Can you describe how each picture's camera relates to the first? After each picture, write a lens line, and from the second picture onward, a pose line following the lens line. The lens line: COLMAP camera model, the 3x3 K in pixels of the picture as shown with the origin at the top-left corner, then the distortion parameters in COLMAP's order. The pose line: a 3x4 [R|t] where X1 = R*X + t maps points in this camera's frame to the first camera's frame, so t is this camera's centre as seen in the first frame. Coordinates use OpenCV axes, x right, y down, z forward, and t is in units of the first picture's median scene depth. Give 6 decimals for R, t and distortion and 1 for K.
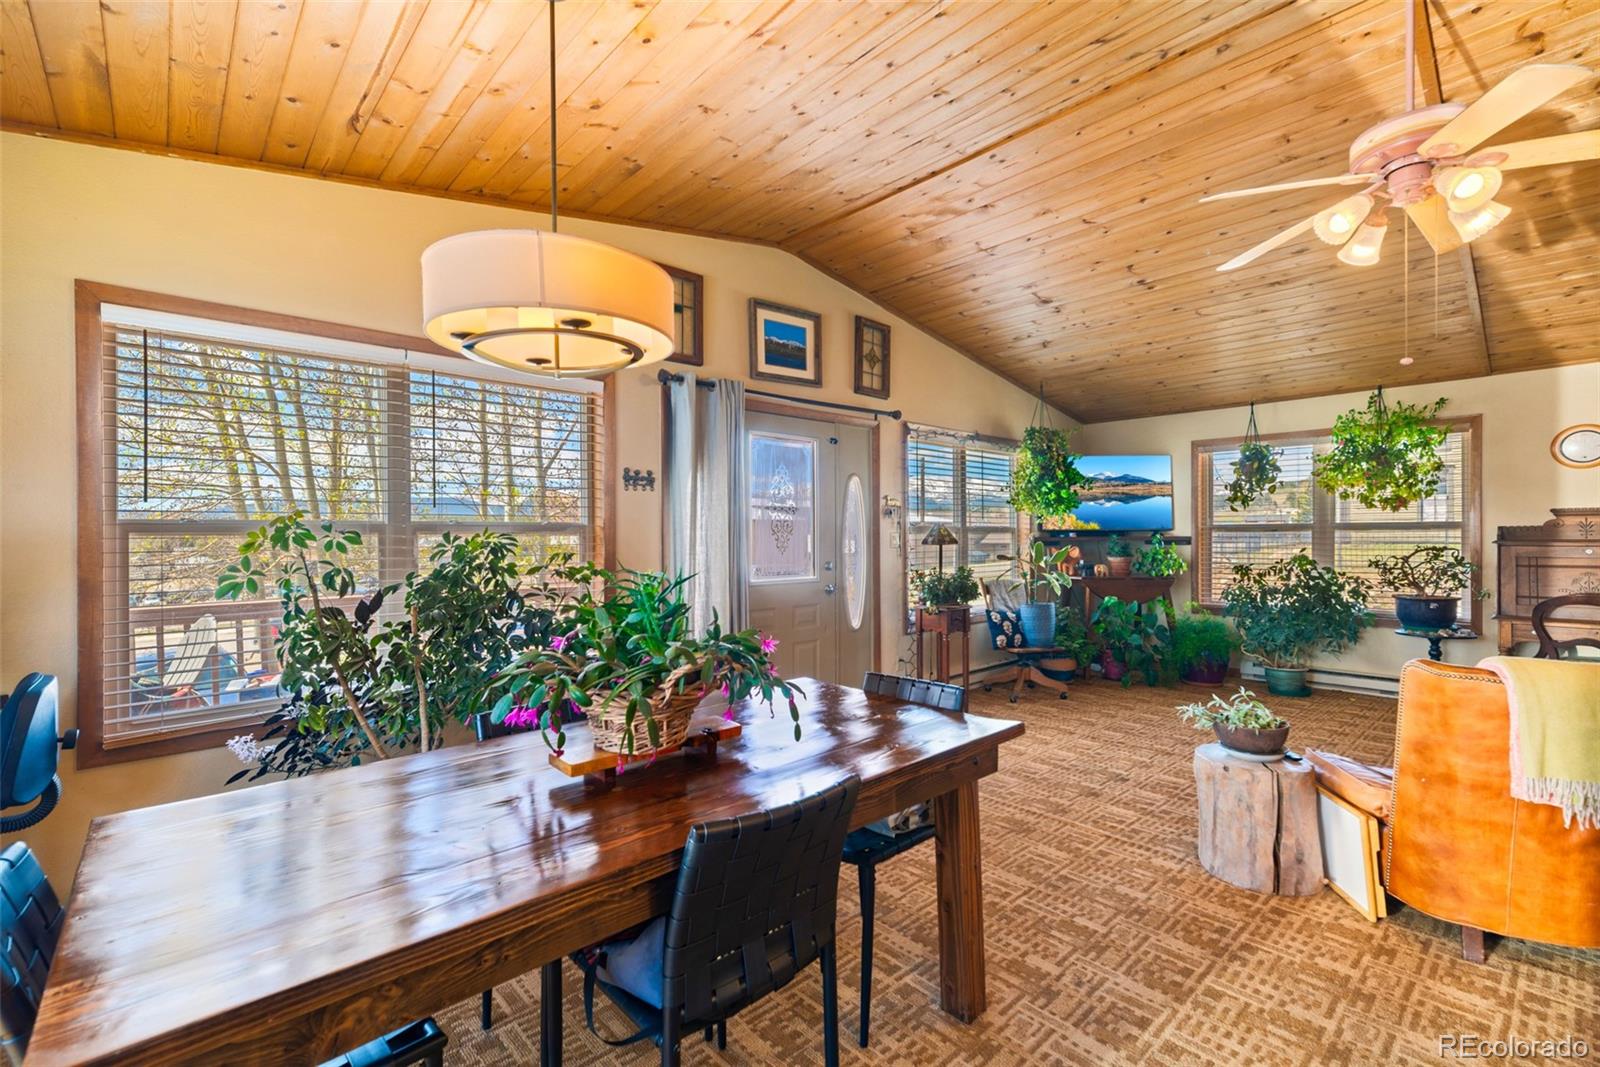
lens RADIAL K [[694.4, 0, 797.8], [0, 694.4, 533.4], [0, 0, 1]] dist [0.004620, 0.001634]
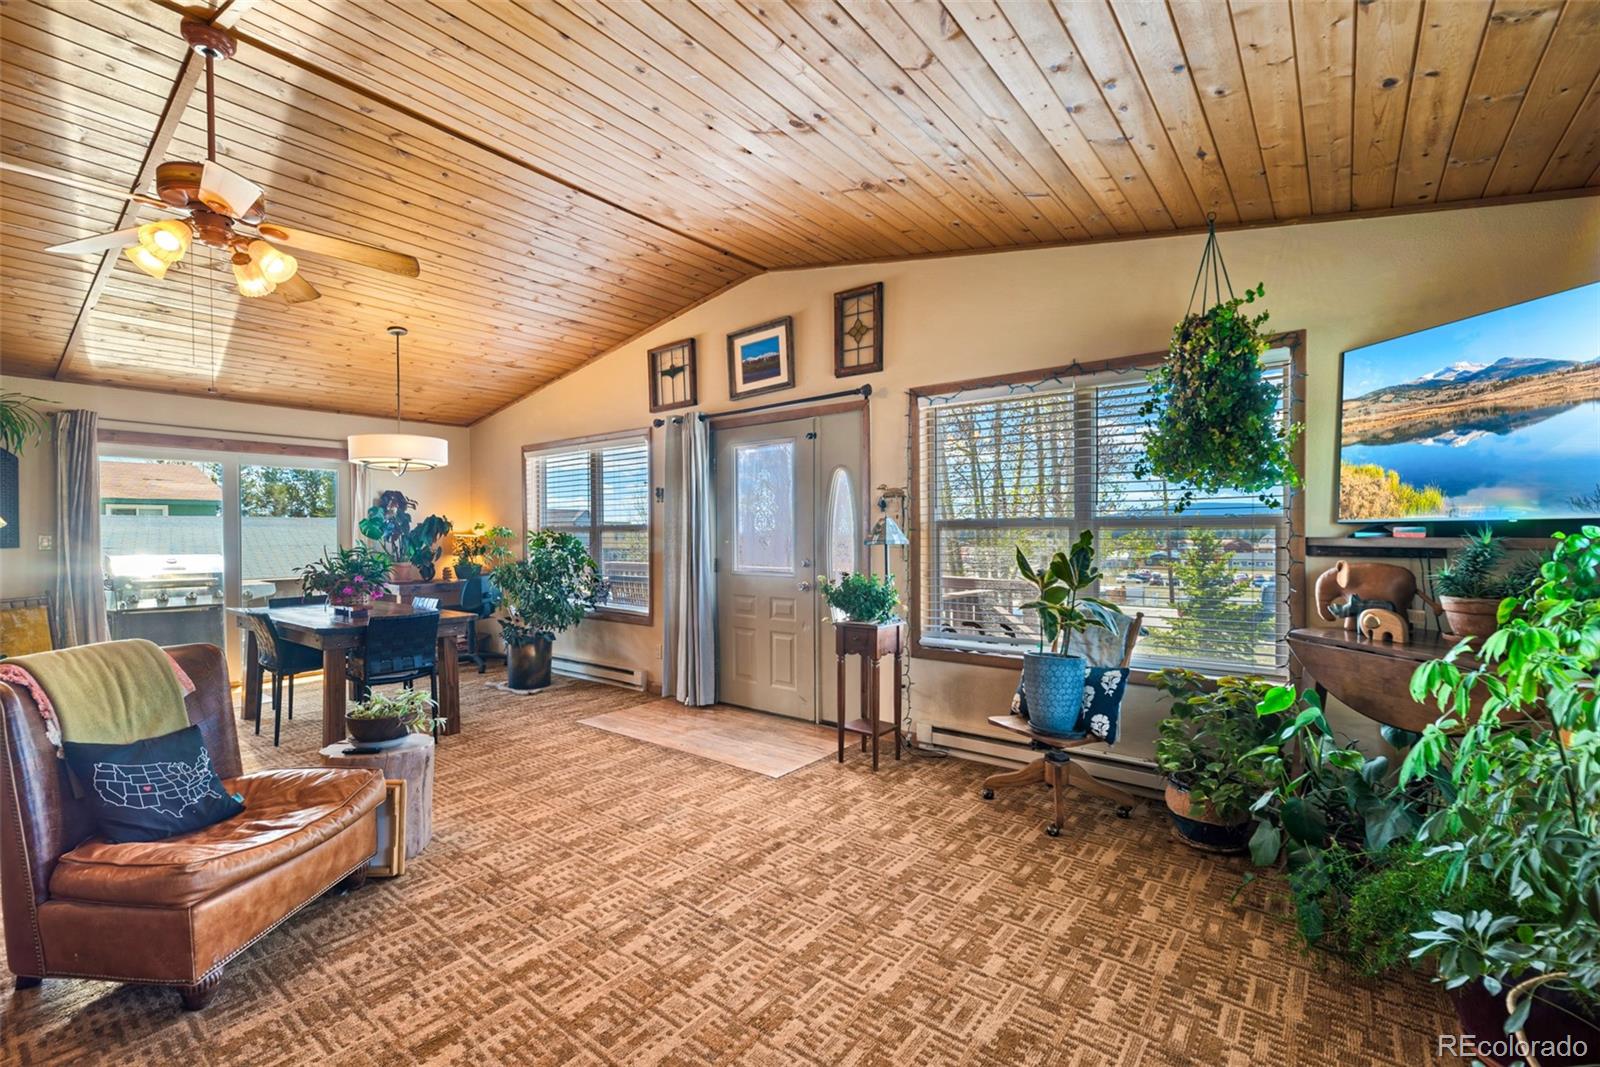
lens RADIAL K [[694.4, 0, 803.5], [0, 694.4, 537.4], [0, 0, 1]] dist [0.004620, 0.001634]
pose [[0.161200, 0.013042, -0.986836, 0.958674], [0.006313, 0.999879, 0.014246, -0.003658], [0.986902, -0.008526, 0.161098, 0.781491]]
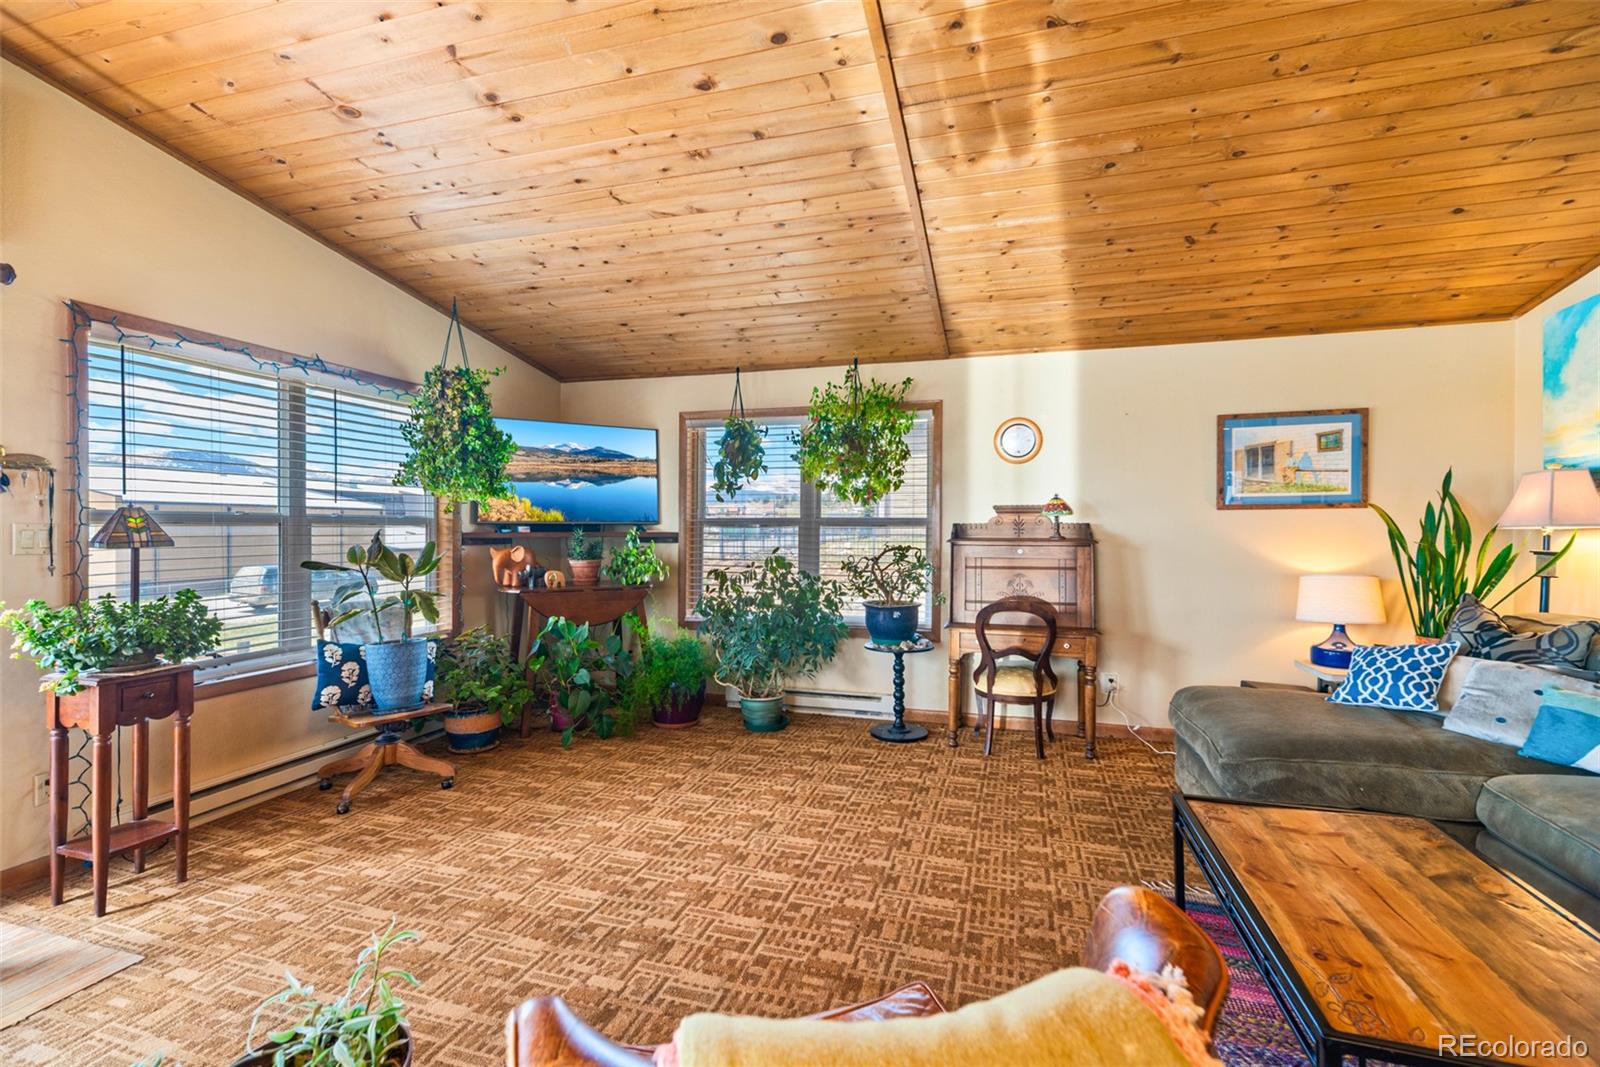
lens RADIAL K [[694.4, 0, 802.8], [0, 694.4, 532.1], [0, 0, 1]] dist [0.004620, 0.001634]
pose [[0.861590, 0.004203, 0.507588, 0.366548], [-0.008387, 0.999947, 0.005956, -0.002413], [-0.507536, -0.009389, 0.861579, 0.312067]]
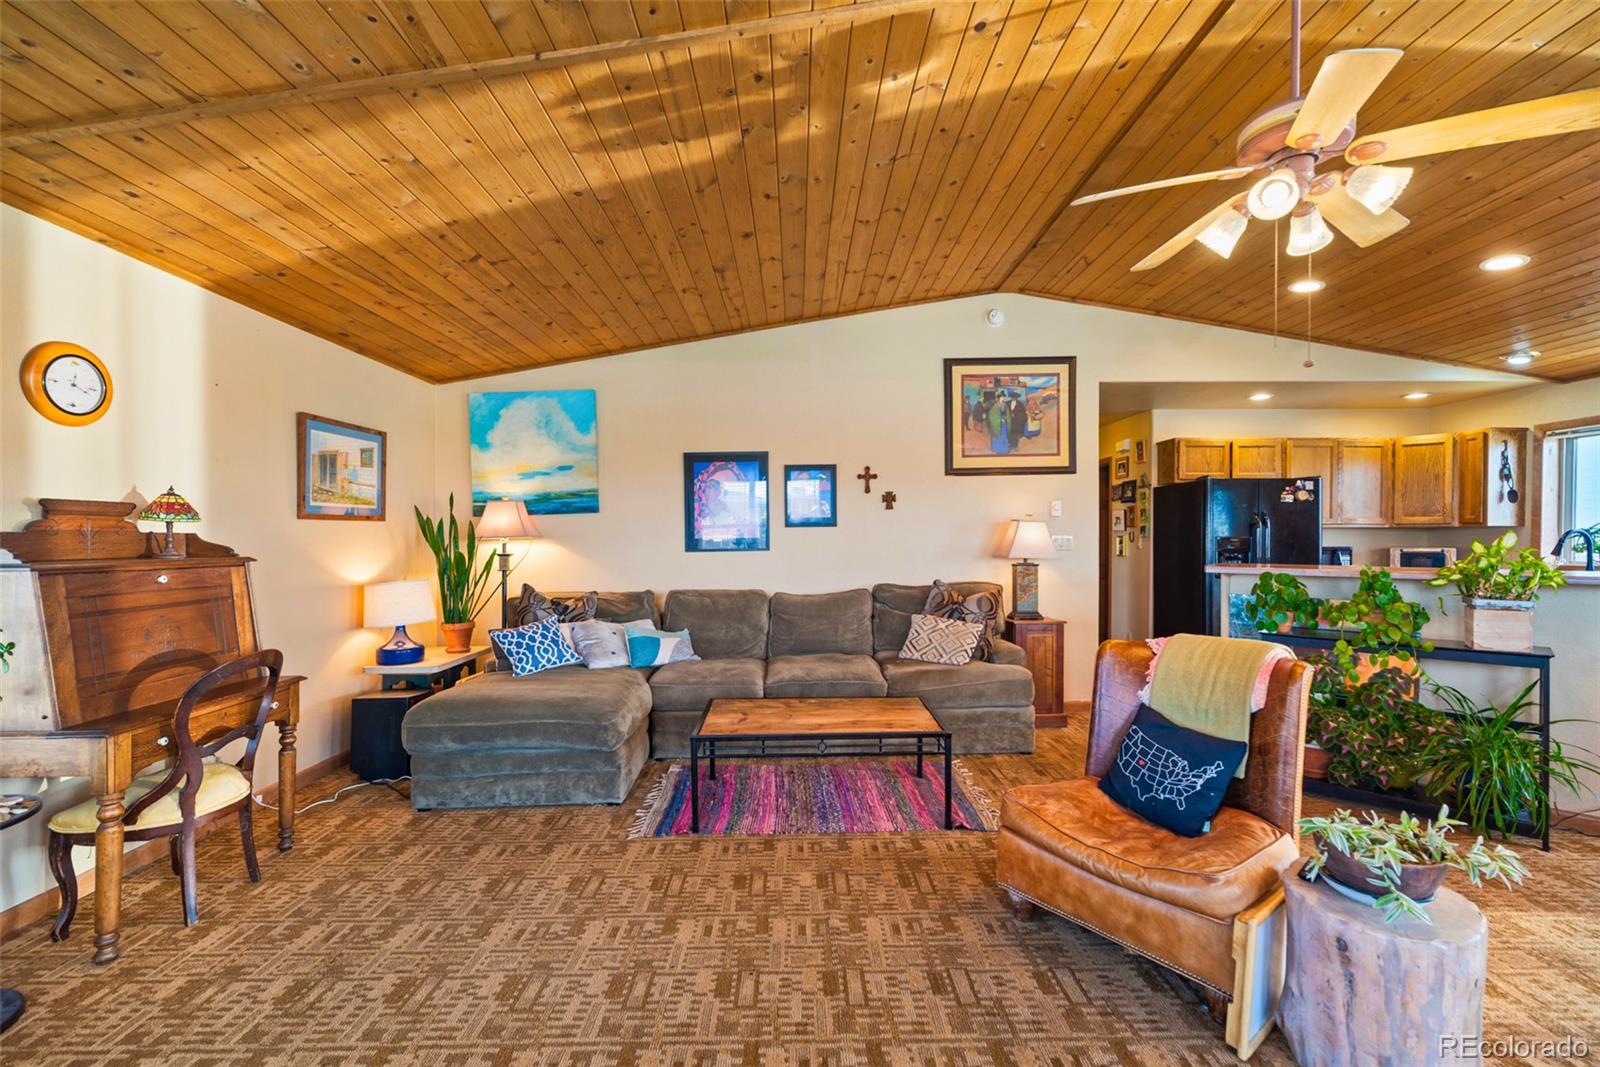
lens RADIAL K [[694.4, 0, 810.4], [0, 694.4, 542.0], [0, 0, 1]] dist [0.004620, 0.001634]
pose [[-0.747109, 0.006144, 0.664673, 0.326668], [0.007671, 0.999970, -0.000621, 0.000664], [-0.664657, 0.004635, -0.747134, 0.961945]]
